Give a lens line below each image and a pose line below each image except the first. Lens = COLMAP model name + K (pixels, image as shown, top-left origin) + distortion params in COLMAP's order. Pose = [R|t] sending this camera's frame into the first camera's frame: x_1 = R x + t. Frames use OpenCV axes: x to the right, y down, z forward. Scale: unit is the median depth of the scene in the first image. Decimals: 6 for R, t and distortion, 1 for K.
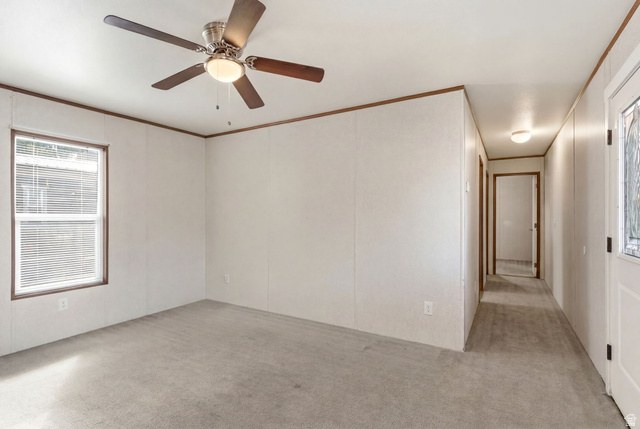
lens RADIAL K [[313.6, 0, 325.1], [0, 313.6, 212.3], [0, 0, 1]] dist [-0.000339, -0.000672]
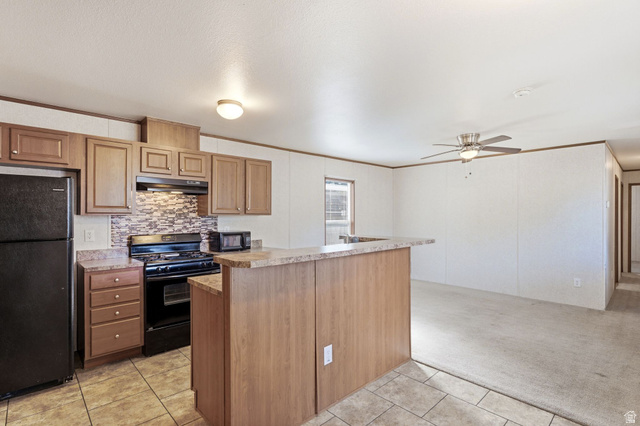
lens RADIAL K [[313.6, 0, 323.1], [0, 313.6, 215.2], [0, 0, 1]] dist [-0.000339, -0.000672]
pose [[0.961241, -0.000577, -0.275708, -0.282903], [0.001021, 0.999998, 0.001464, -0.017793], [0.275707, -0.001688, 0.961240, -0.523913]]
